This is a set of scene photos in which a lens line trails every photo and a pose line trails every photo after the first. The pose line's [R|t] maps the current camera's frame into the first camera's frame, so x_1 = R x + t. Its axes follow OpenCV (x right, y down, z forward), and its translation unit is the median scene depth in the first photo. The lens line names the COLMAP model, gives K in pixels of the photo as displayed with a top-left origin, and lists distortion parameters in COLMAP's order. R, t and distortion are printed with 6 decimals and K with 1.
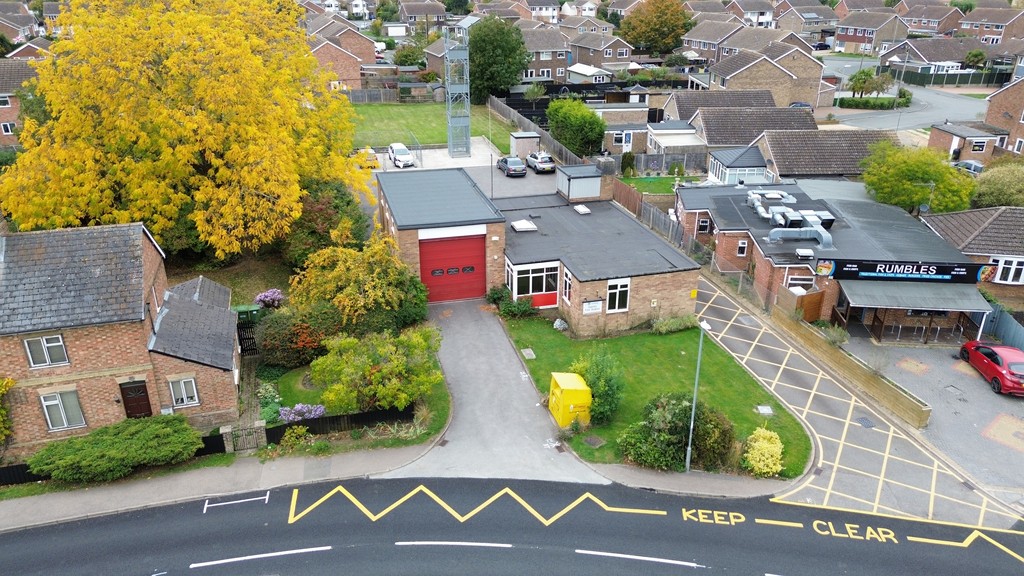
lens RADIAL K [[721.9, 0, 510.8], [0, 721.9, 284.5], [0, 0, 1]] dist [0.079172, -0.075361]
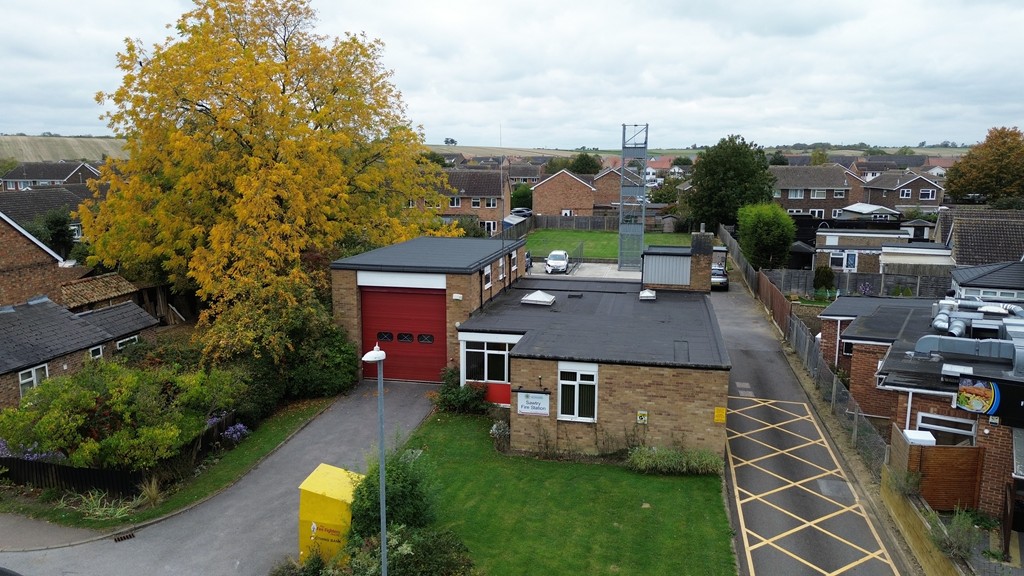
lens RADIAL K [[721.9, 0, 511.3], [0, 721.9, 285.6], [0, 0, 1]] dist [0.079172, -0.075361]
pose [[0.889557, 0.077385, -0.450222, 0.364302], [-0.183198, 0.963258, -0.196399, 0.058394], [0.418482, 0.257188, 0.871049, 0.419850]]
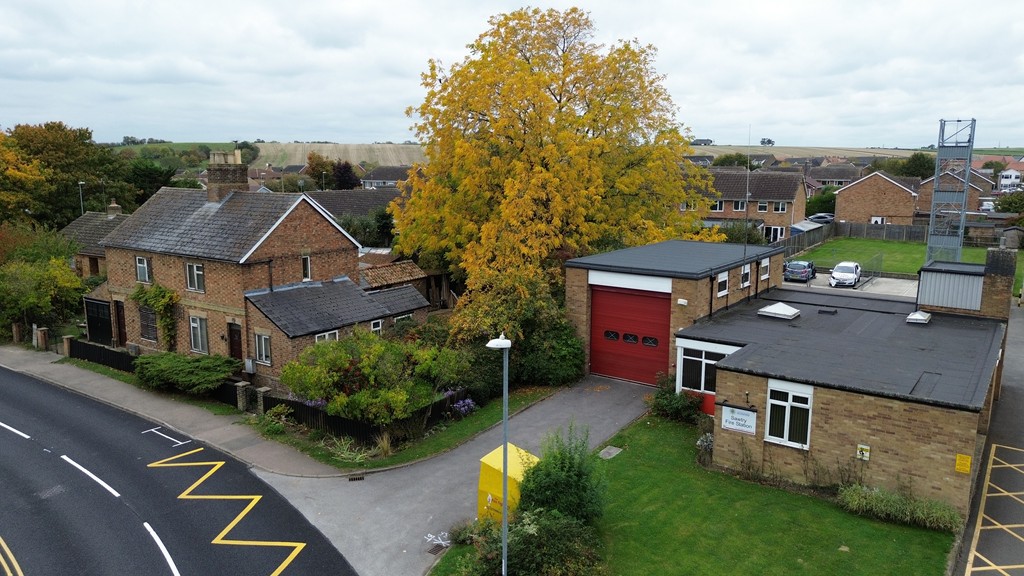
lens RADIAL K [[721.9, 0, 511.9], [0, 721.9, 284.8], [0, 0, 1]] dist [0.079172, -0.075361]
pose [[0.629373, 0.128607, -0.766388, 0.432582], [-0.311943, 0.945076, -0.097581, 0.042485], [0.711745, 0.300484, 0.634924, 0.453915]]
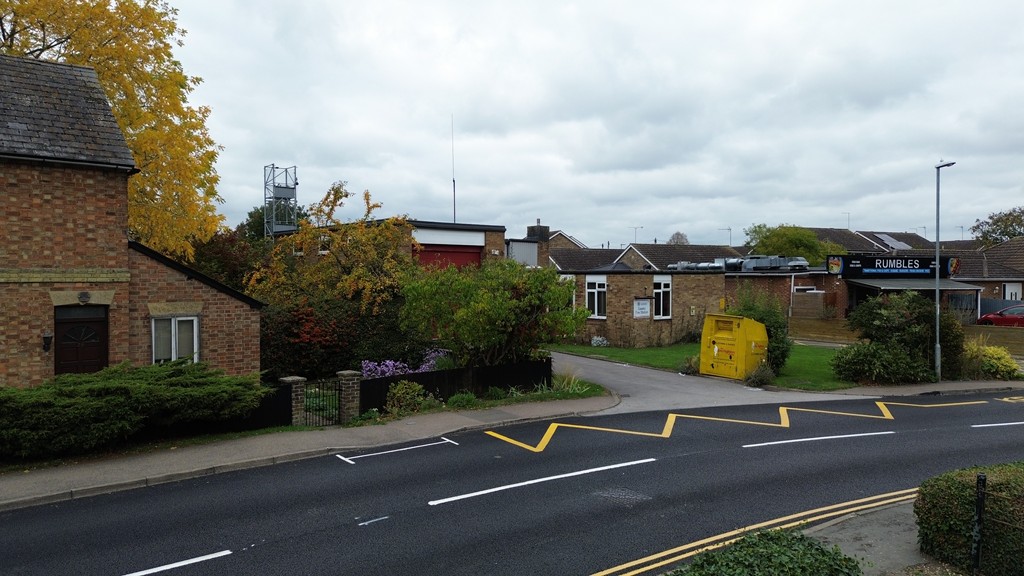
lens RADIAL K [[721.9, 0, 510.8], [0, 721.9, 283.0], [0, 0, 1]] dist [0.079172, -0.075361]
pose [[0.908535, -0.005225, 0.417777, -0.354835], [0.167642, 0.920460, -0.353058, 0.263304], [-0.382702, 0.390803, 0.837146, 0.361076]]
